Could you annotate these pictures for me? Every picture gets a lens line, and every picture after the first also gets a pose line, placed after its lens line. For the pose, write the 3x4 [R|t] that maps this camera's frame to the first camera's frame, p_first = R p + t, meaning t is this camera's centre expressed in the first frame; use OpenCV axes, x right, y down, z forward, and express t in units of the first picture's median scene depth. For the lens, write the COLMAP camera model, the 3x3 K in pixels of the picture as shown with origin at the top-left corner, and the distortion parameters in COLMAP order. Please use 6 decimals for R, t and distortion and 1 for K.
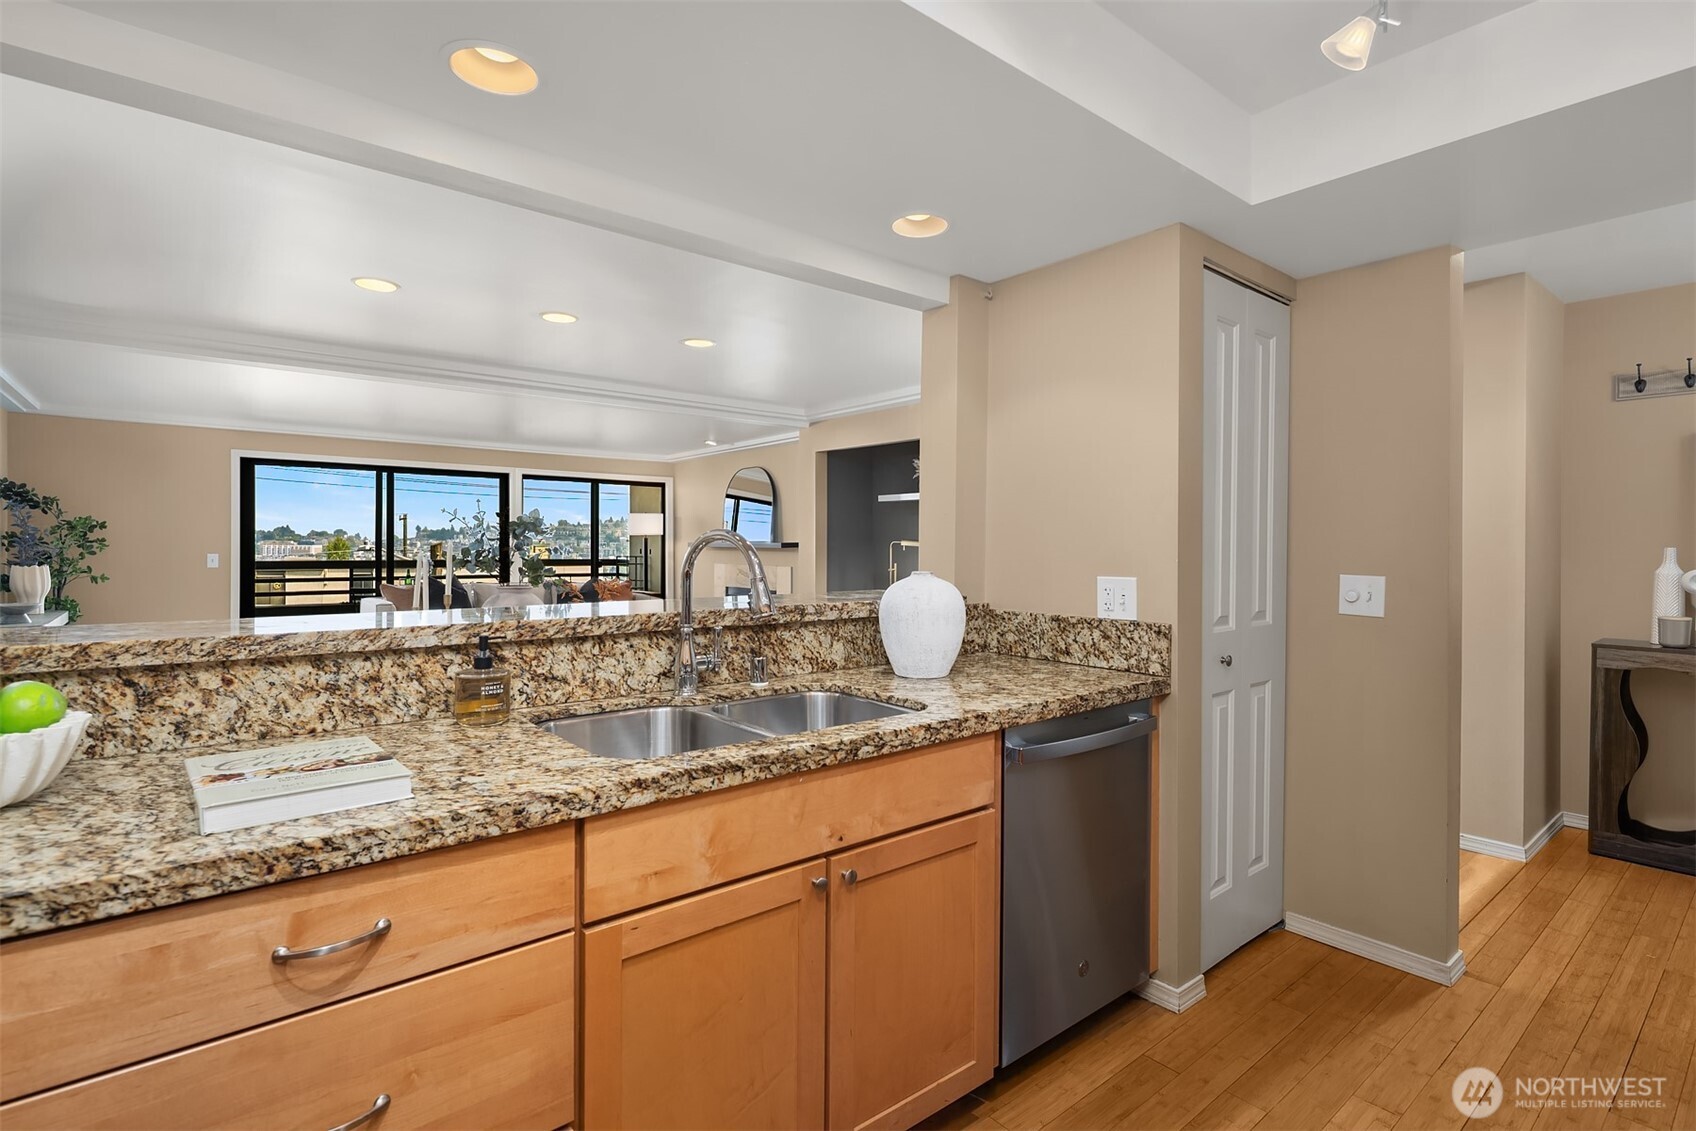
lens RADIAL K [[820.3, 0, 843.7], [0, 820.3, 554.5], [0, 0, 1]] dist [0.001856, 0.000183]
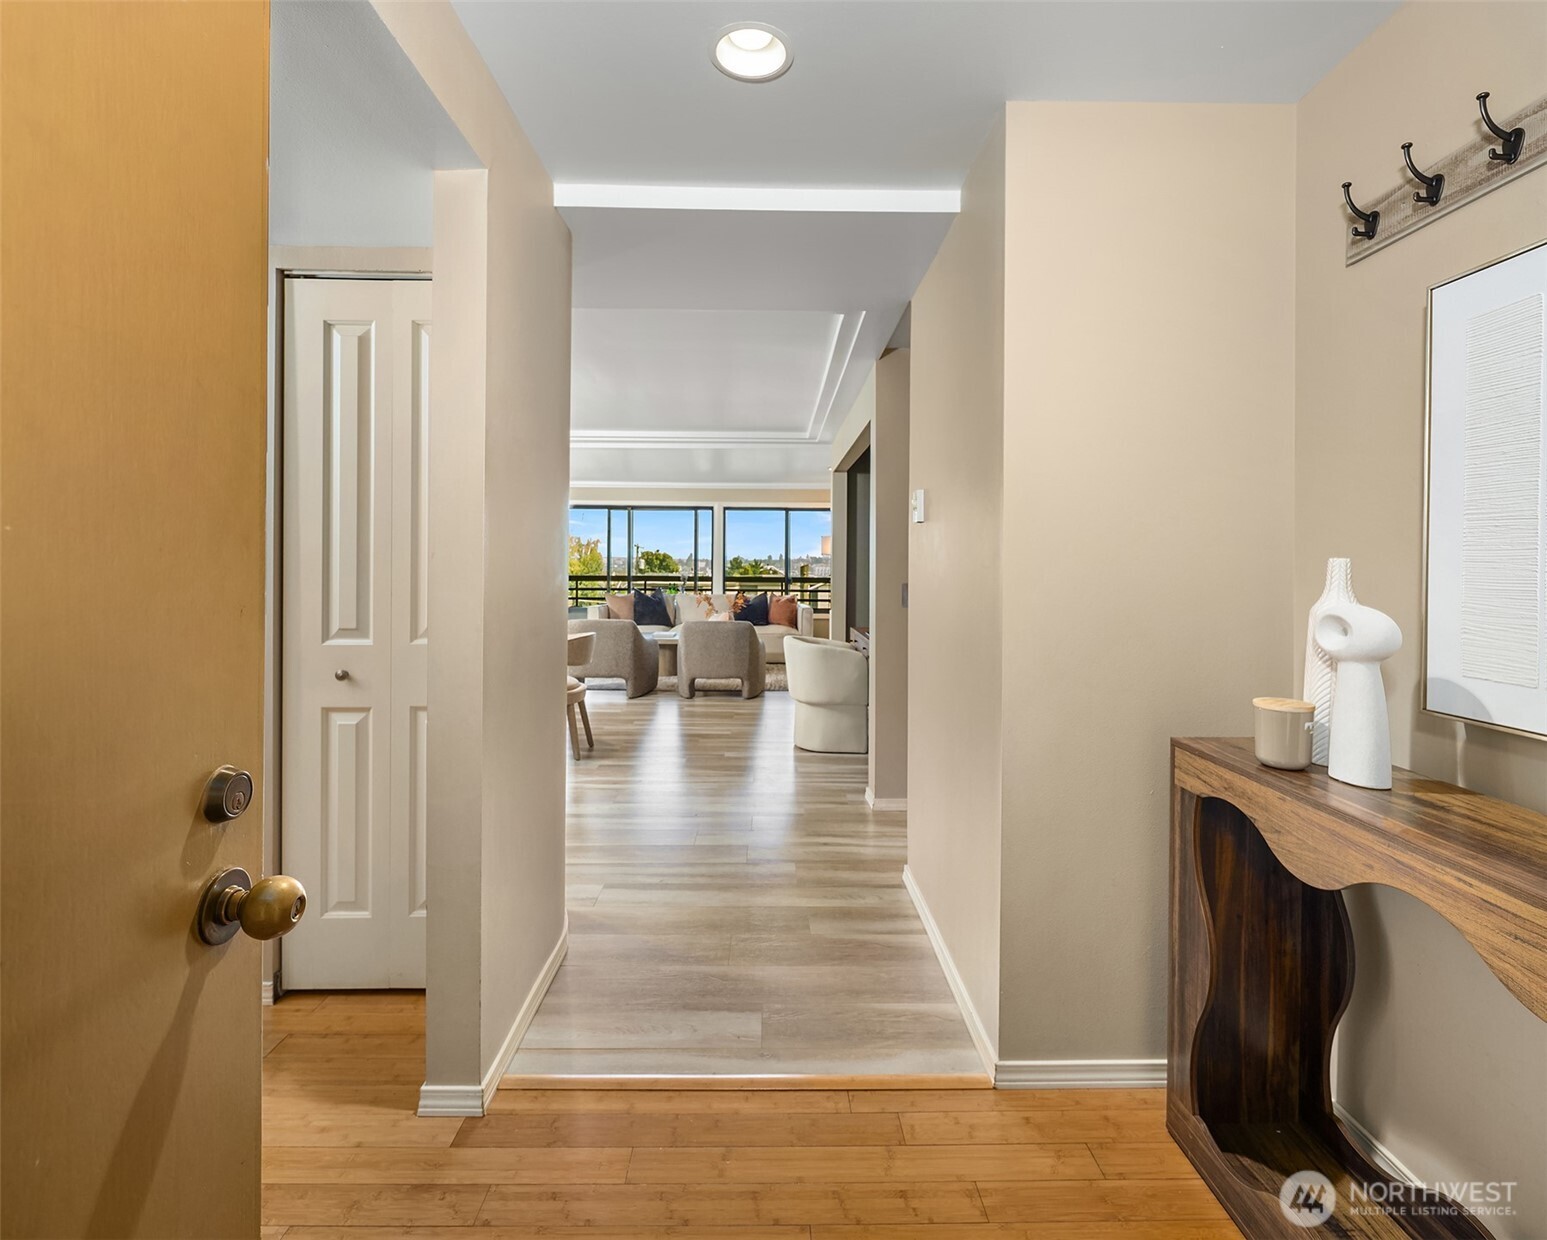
lens RADIAL K [[764.5, 0, 779.8], [0, 764.5, 569.0], [0, 0, 1]] dist [0.003525, -0.003809]
pose [[0.778224, 0.004163, -0.627972, 0.419891], [-0.010736, 0.999920, -0.006677, 0.001801], [0.627894, 0.011938, 0.778207, 0.185060]]
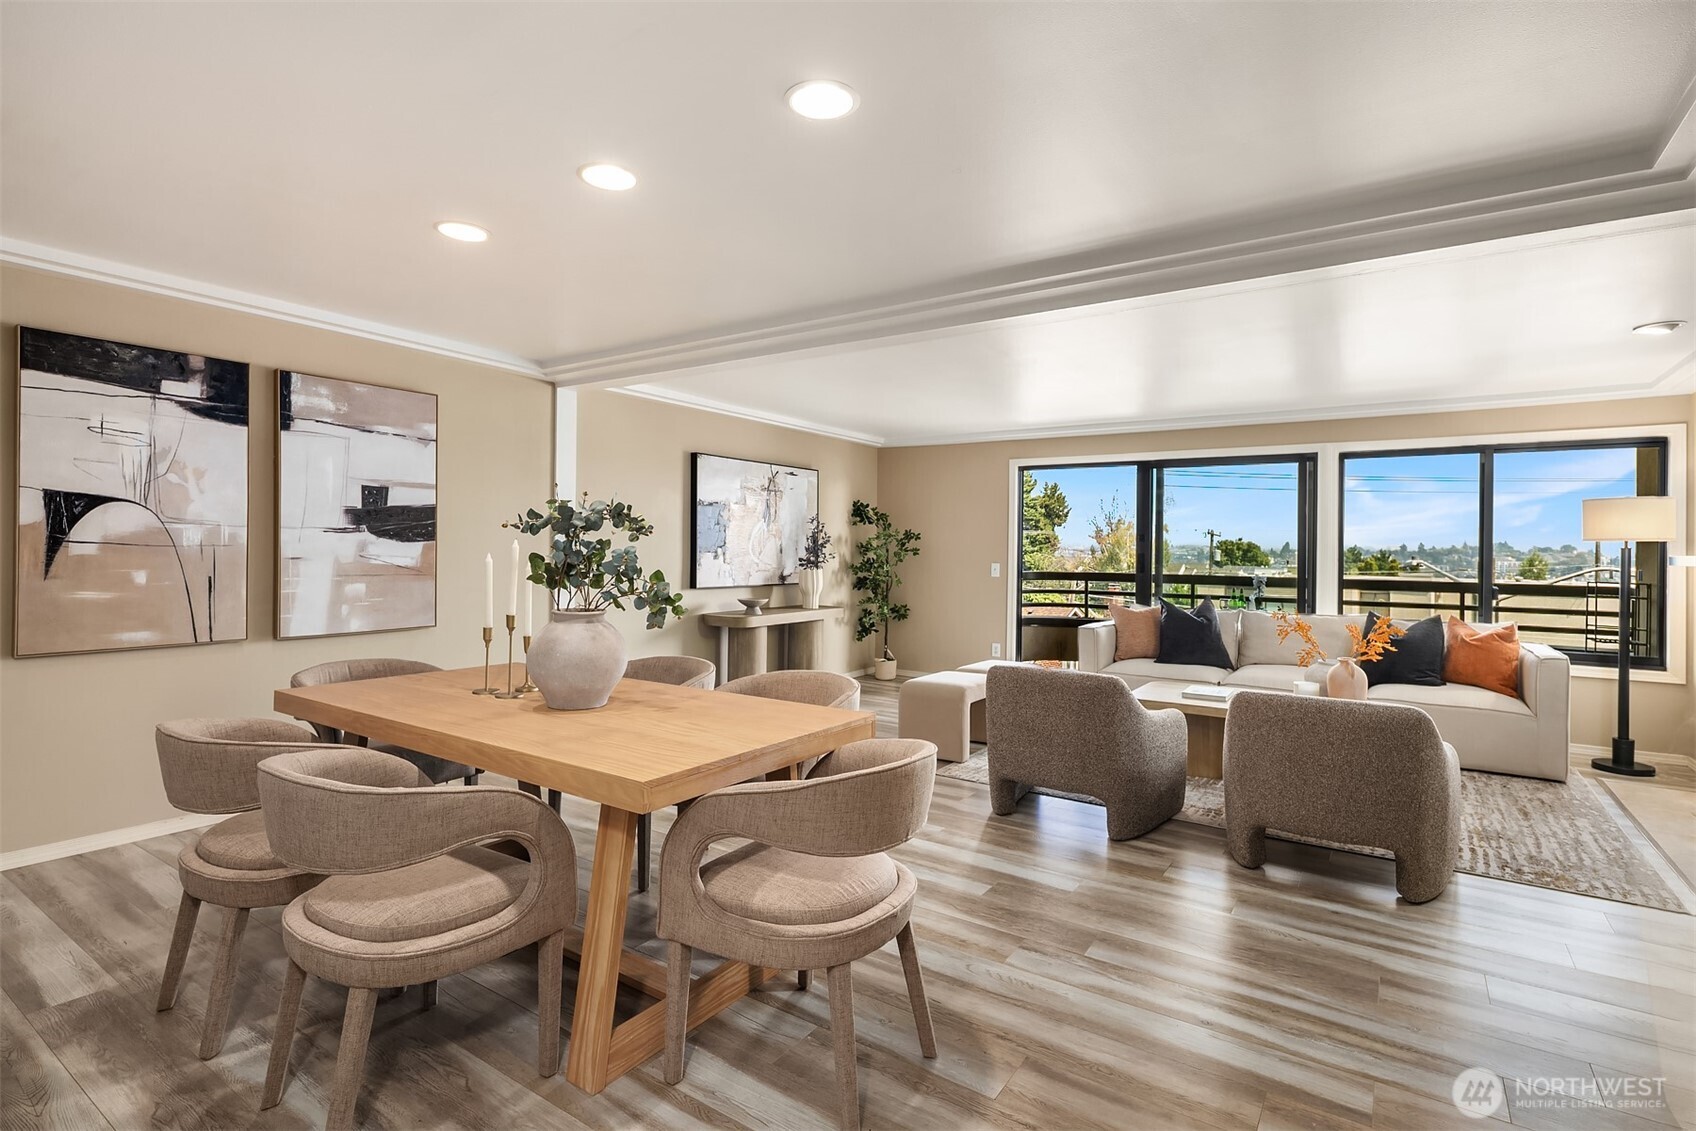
lens RADIAL K [[820.3, 0, 852.0], [0, 820.3, 556.3], [0, 0, 1]] dist [0.001856, 0.000183]
pose [[0.285492, 0.006368, -0.958360, 0.148127], [-0.022916, 0.999737, -0.000183, -0.004420], [0.958107, 0.022014, 0.285563, 0.467483]]
